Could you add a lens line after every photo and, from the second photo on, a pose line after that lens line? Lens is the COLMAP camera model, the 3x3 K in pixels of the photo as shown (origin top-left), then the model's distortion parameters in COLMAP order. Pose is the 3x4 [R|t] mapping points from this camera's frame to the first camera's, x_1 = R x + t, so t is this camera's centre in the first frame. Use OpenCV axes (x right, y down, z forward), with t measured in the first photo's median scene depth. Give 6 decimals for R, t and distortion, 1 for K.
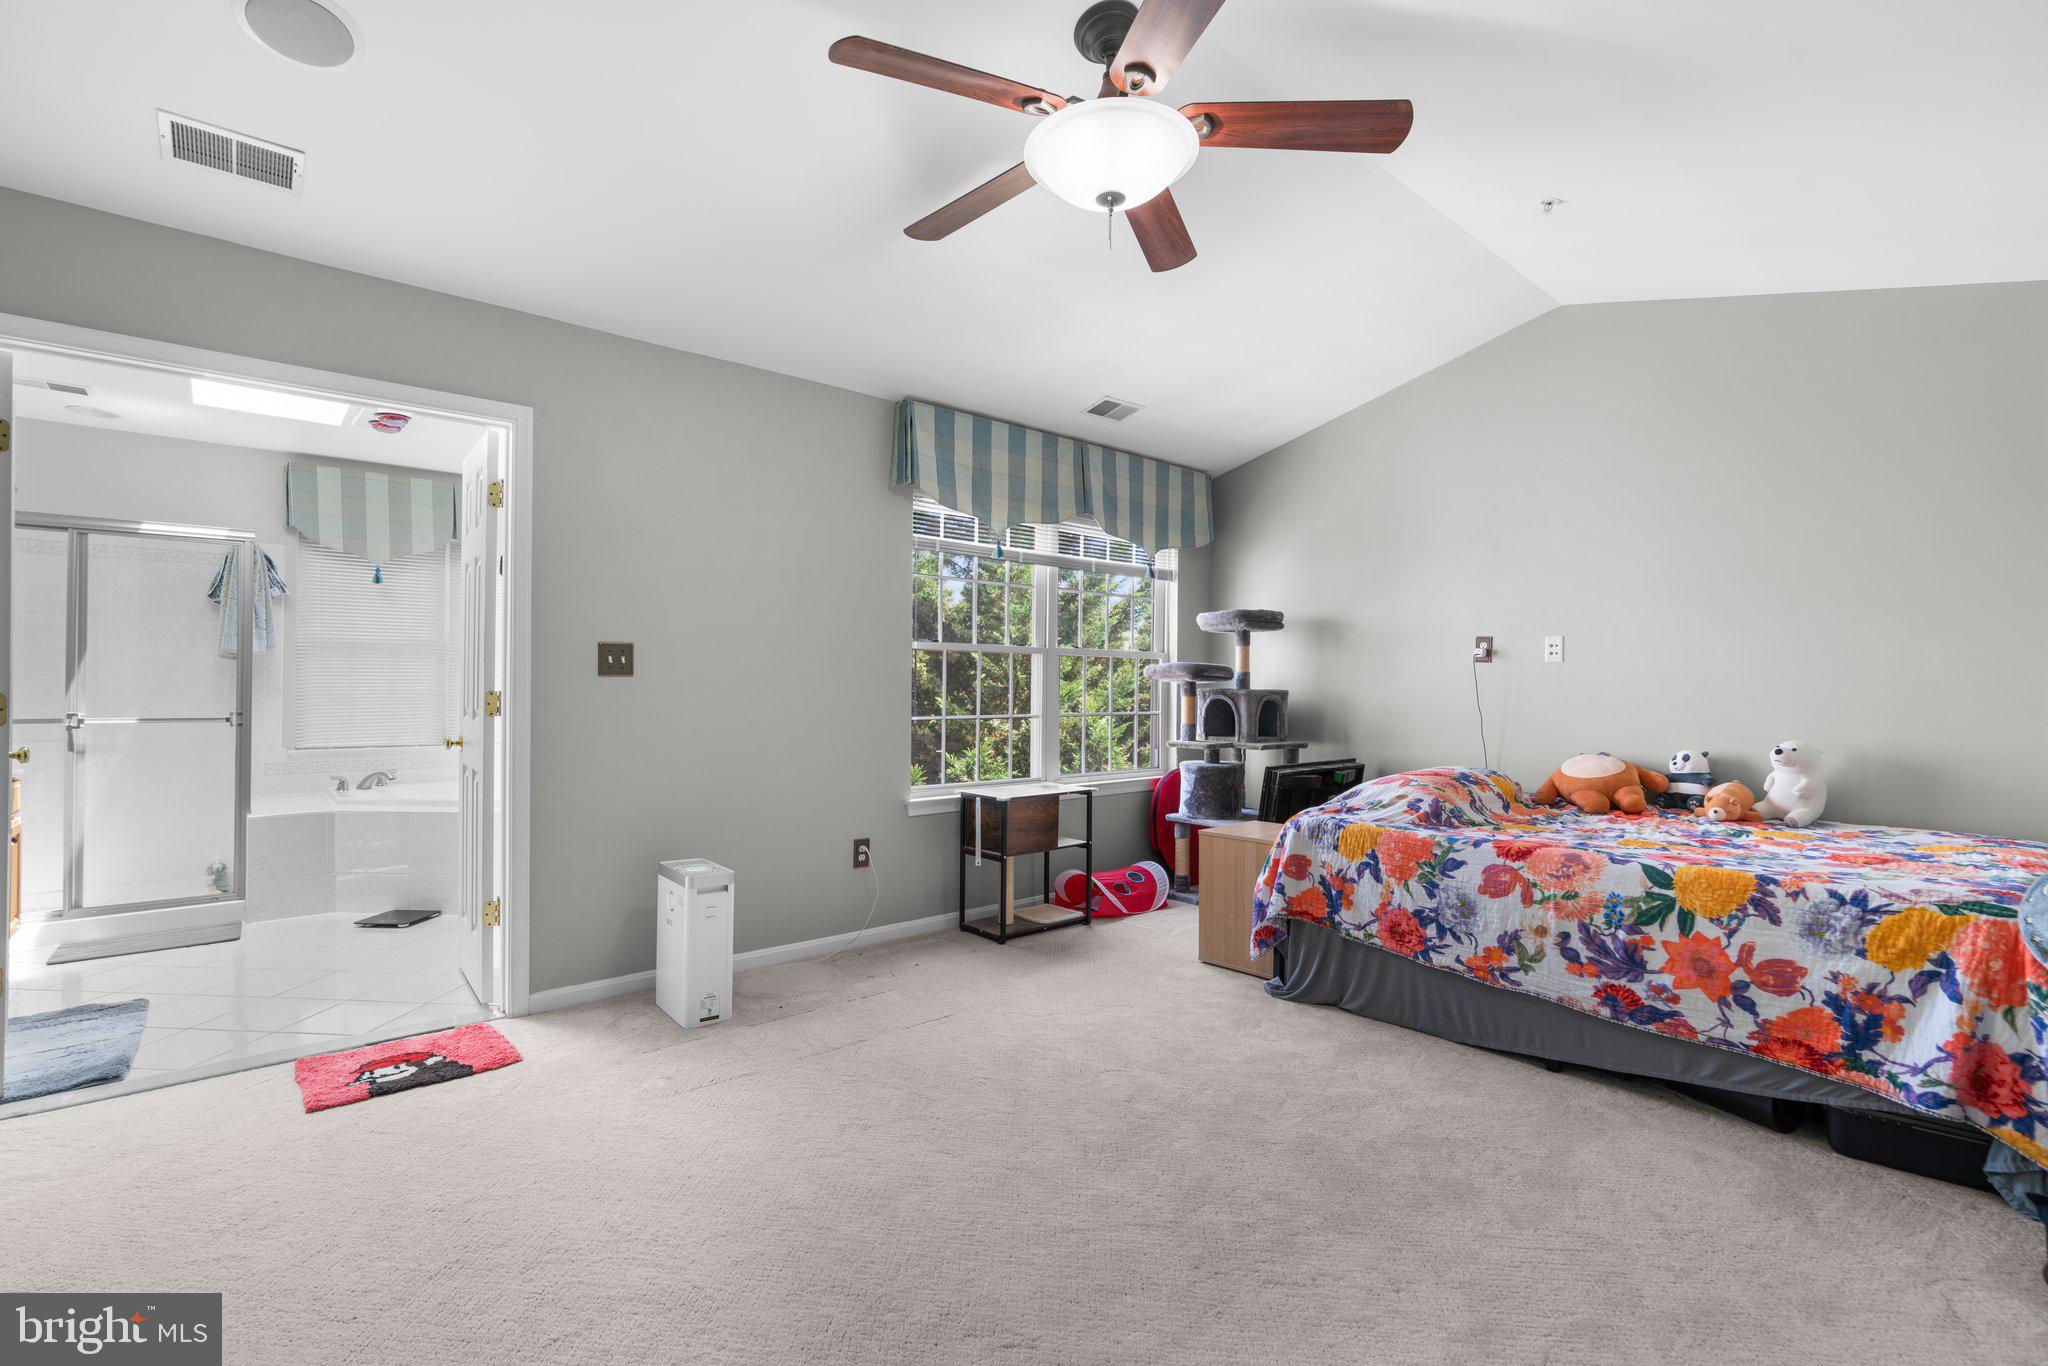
lens RADIAL K [[924.3, 0, 1028.6], [0, 924.3, 681.8], [0, 0, 1]] dist [-0.004043, 0.001906]
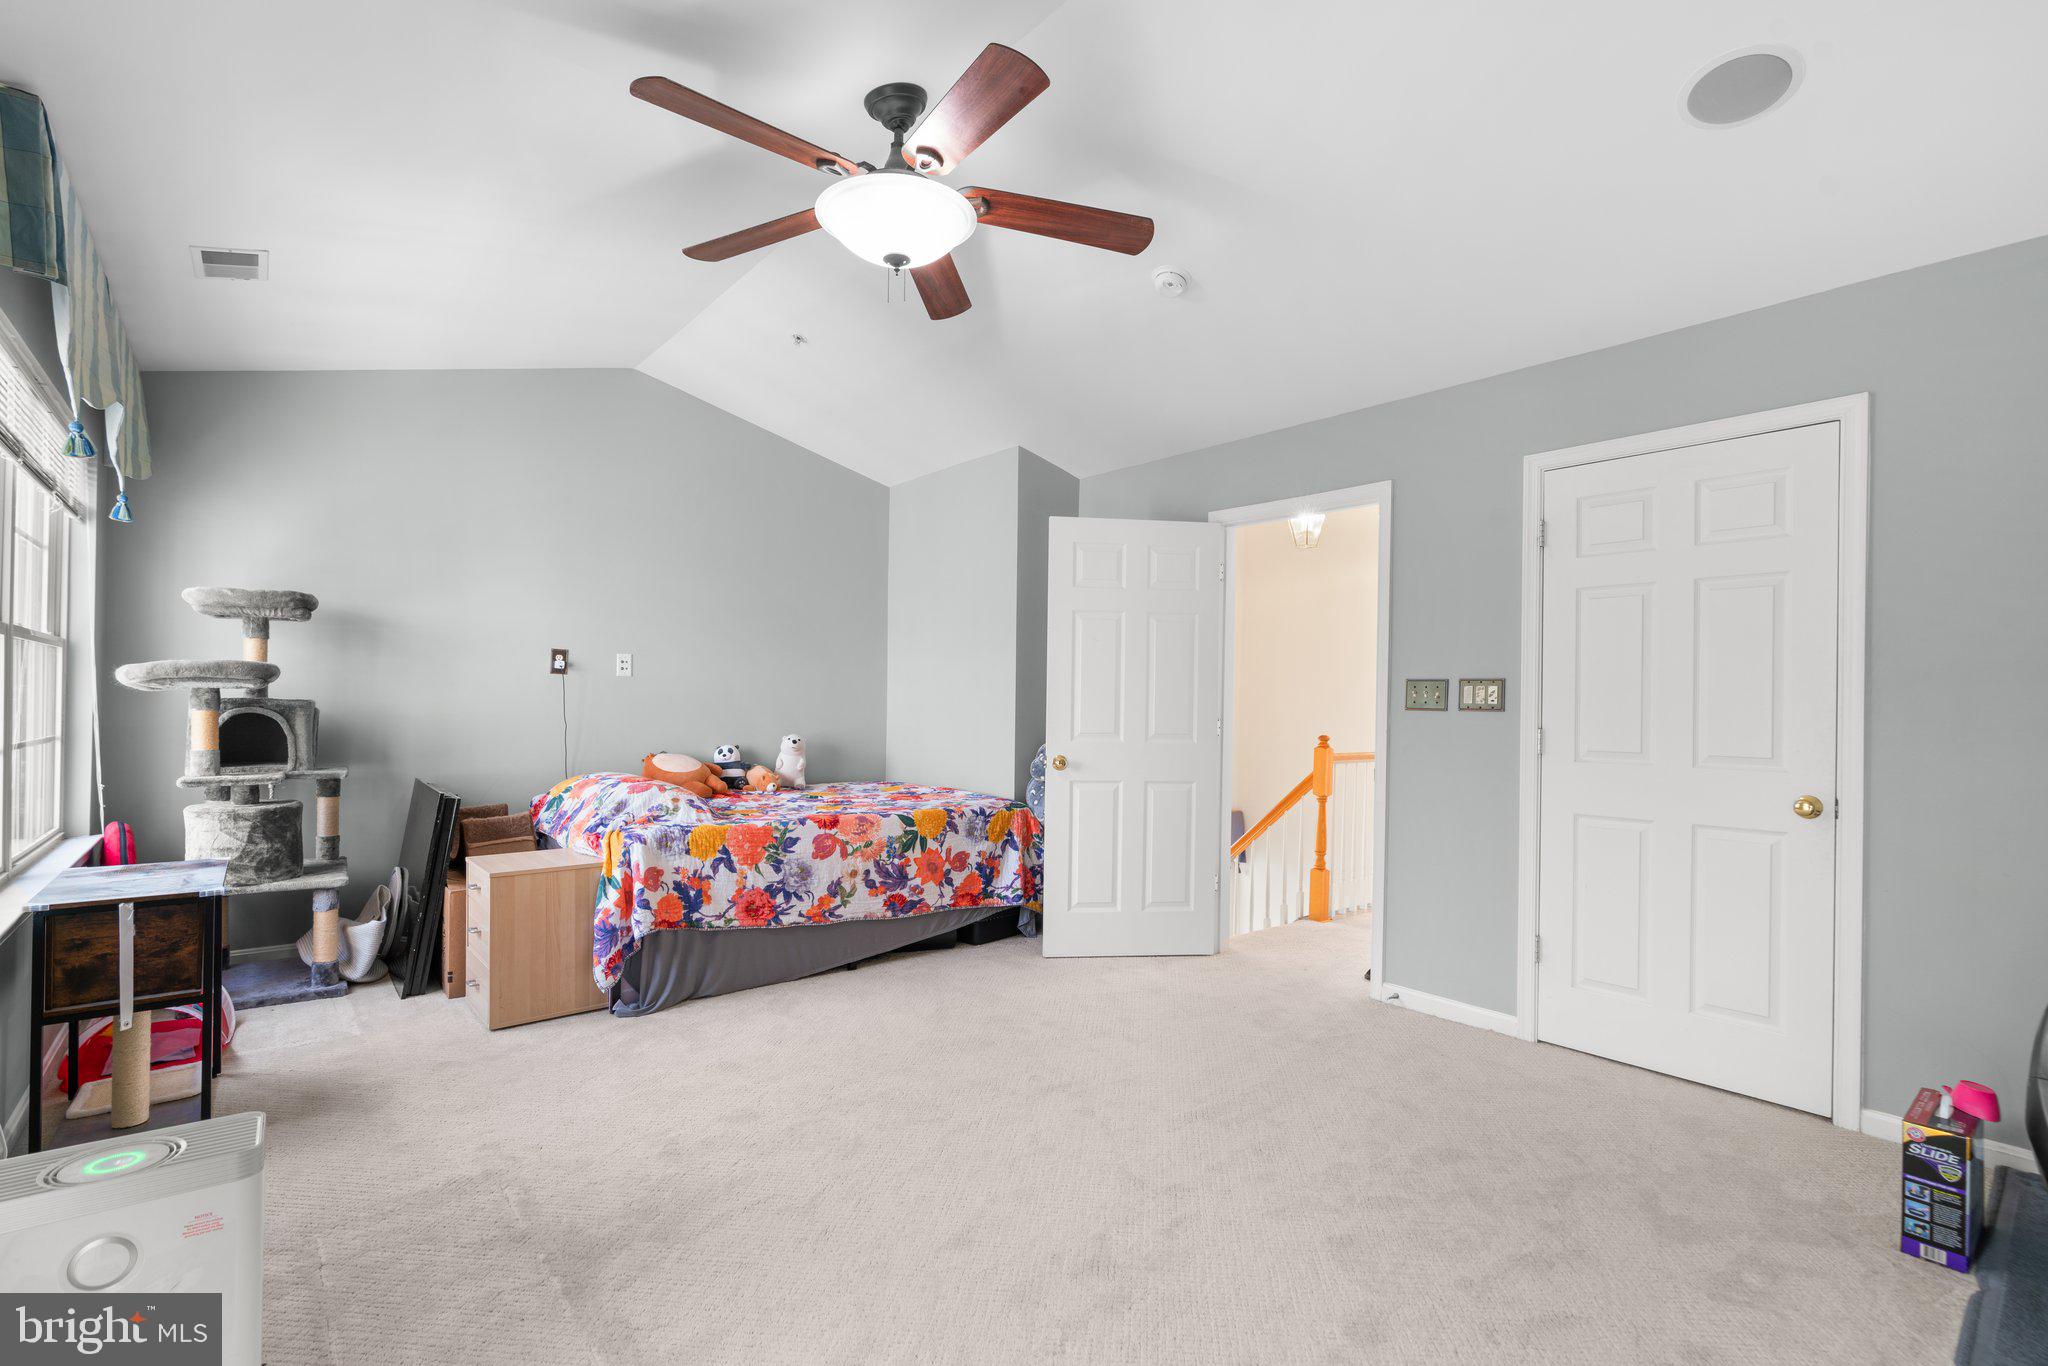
lens RADIAL K [[924.3, 0, 1041.4], [0, 924.3, 703.1], [0, 0, 1]] dist [-0.004043, 0.001906]
pose [[0.032872, -0.007139, 0.999434, -0.827889], [-0.017867, 0.999810, 0.007730, -0.008601], [-0.999300, -0.018111, 0.032738, 0.646329]]
